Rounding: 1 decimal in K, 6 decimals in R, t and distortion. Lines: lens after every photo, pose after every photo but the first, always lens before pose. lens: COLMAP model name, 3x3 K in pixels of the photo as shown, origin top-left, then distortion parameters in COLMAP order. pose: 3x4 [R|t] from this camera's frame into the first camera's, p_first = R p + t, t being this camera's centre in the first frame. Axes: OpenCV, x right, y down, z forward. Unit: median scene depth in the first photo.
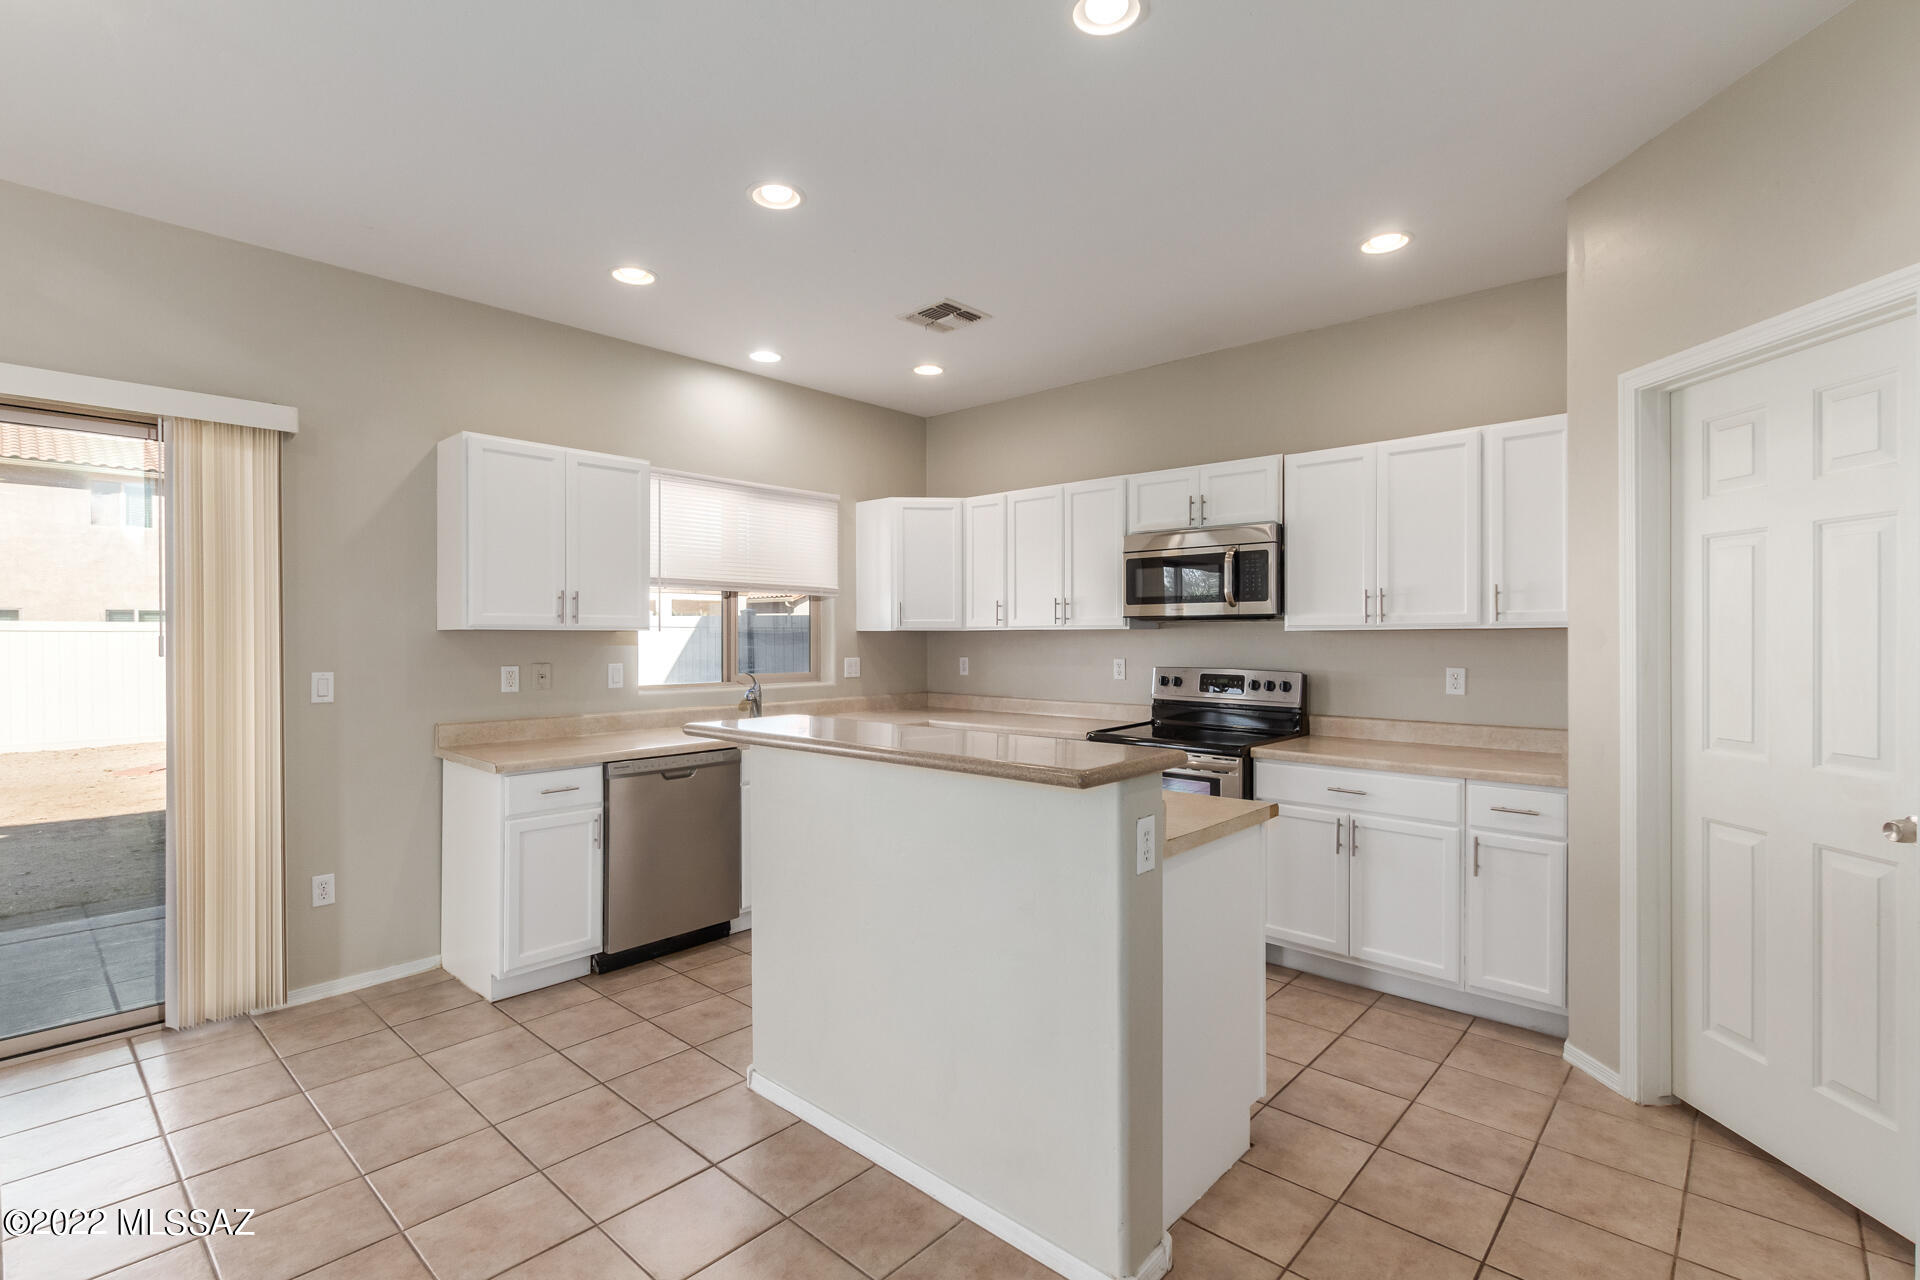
lens RADIAL K [[880.7, 0, 961.8], [0, 880.7, 637.3], [0, 0, 1]] dist [-0.000890, -0.000454]
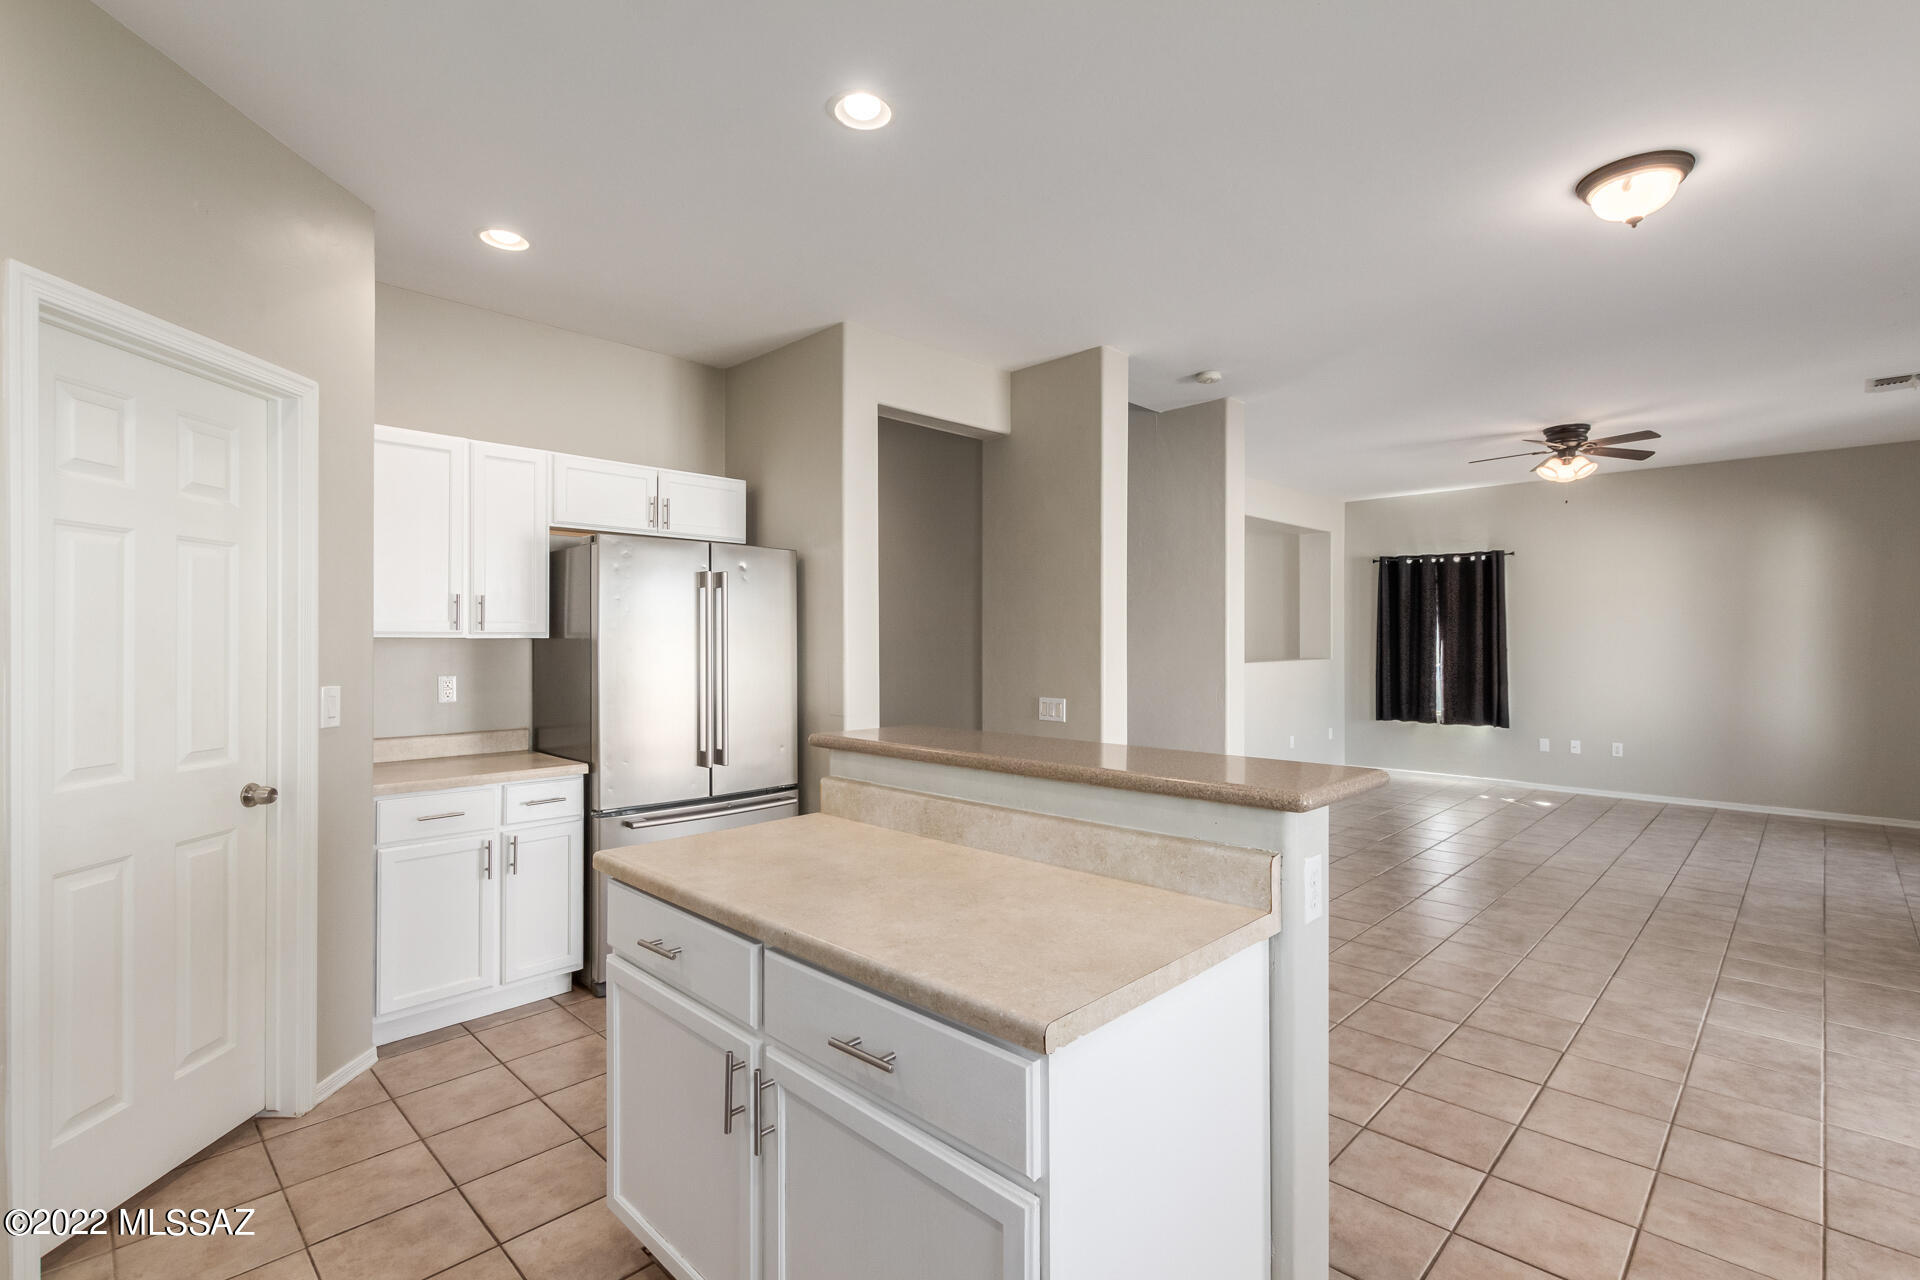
lens RADIAL K [[880.7, 0, 960.7], [0, 880.7, 638.2], [0, 0, 1]] dist [-0.000890, -0.000454]
pose [[-0.999211, 0.004223, 0.039499, -0.004230], [0.004273, 0.999990, 0.001183, -0.004241], [-0.039493, 0.001351, -0.999219, 1.107456]]
